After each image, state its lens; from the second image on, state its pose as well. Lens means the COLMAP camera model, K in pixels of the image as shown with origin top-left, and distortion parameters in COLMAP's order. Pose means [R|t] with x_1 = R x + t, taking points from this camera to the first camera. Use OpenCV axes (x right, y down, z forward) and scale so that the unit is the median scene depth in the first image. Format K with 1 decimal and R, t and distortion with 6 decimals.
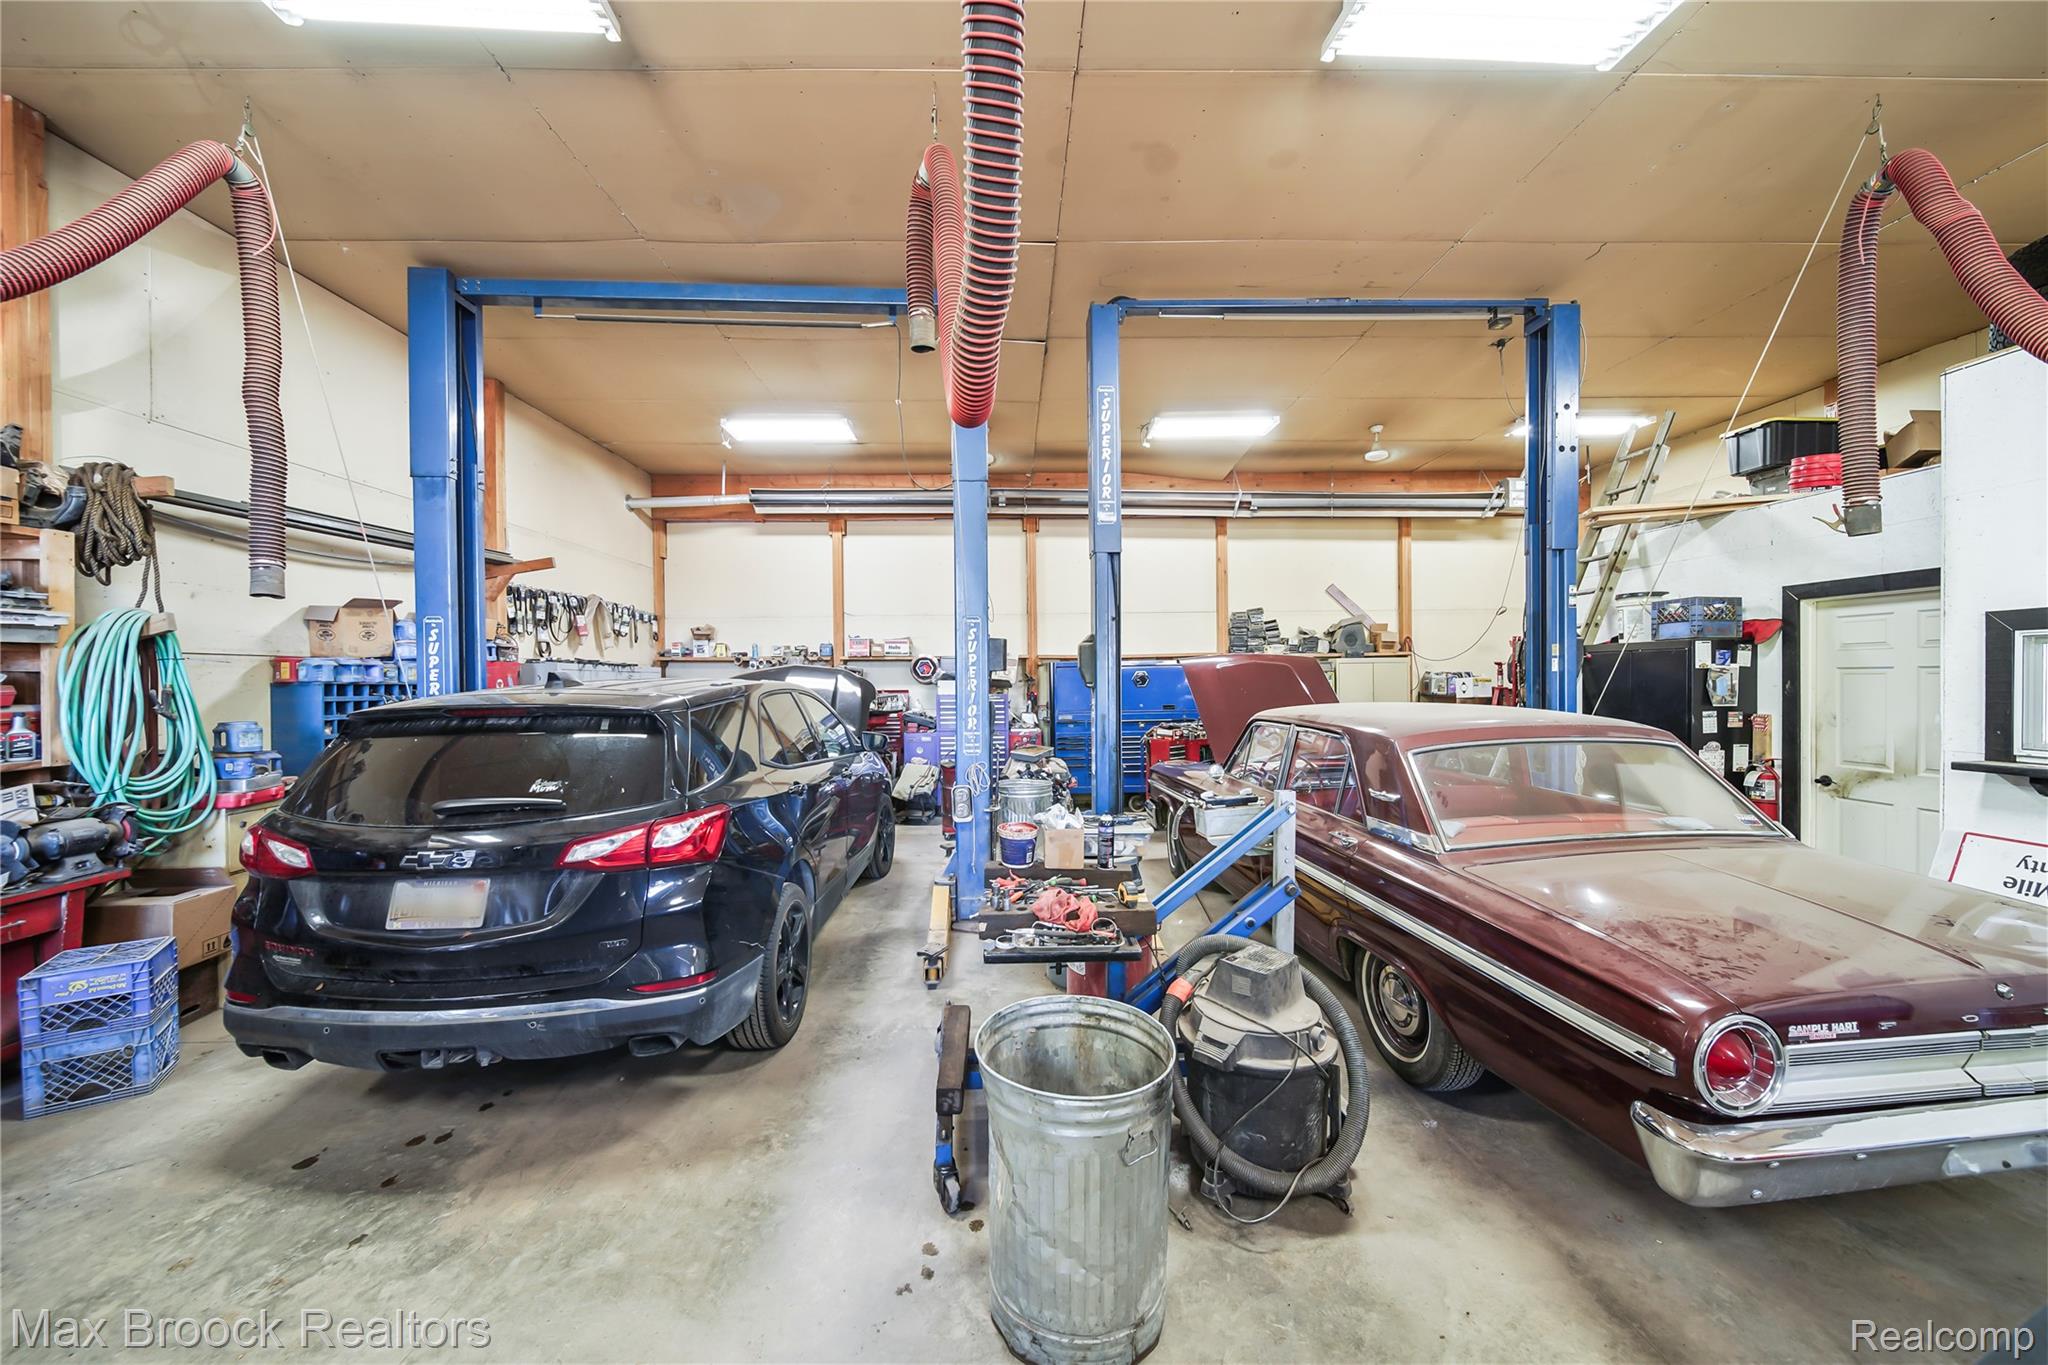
lens RADIAL K [[729.3, 0, 1036.5], [0, 729.3, 683.9], [0, 0, 1]] dist [-0.002856, -0.000146]
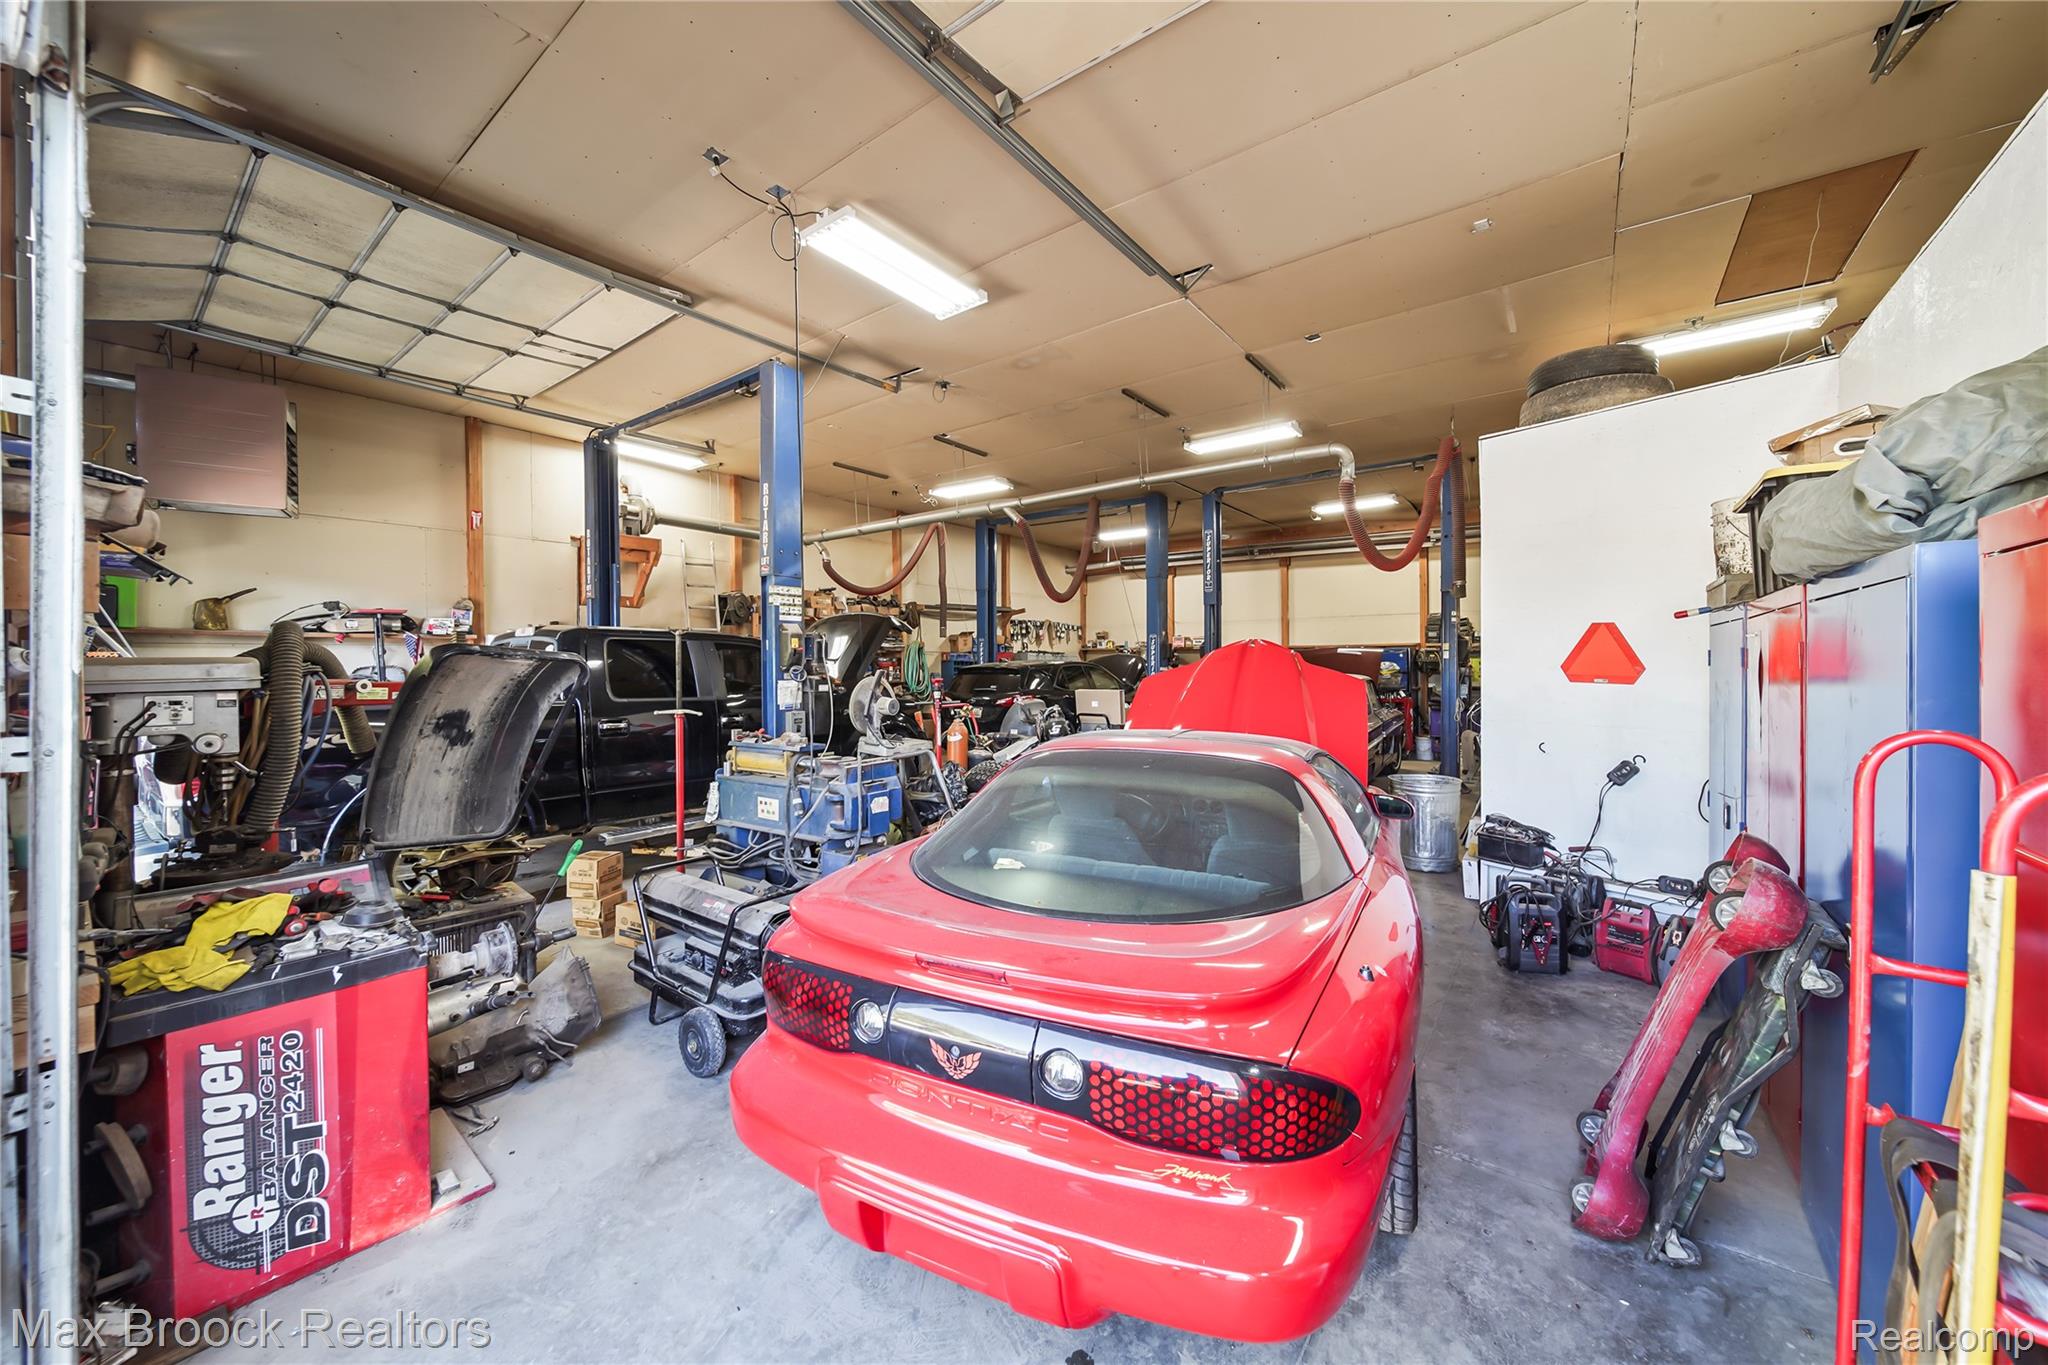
lens RADIAL K [[729.3, 0, 1022.0], [0, 729.3, 672.8], [0, 0, 1]] dist [-0.002856, -0.000146]
pose [[0.769609, 0.002875, -0.638509, 1.052261], [-0.000514, 0.999992, 0.003884, 0.035022], [0.638515, -0.002661, 0.769605, -1.038198]]
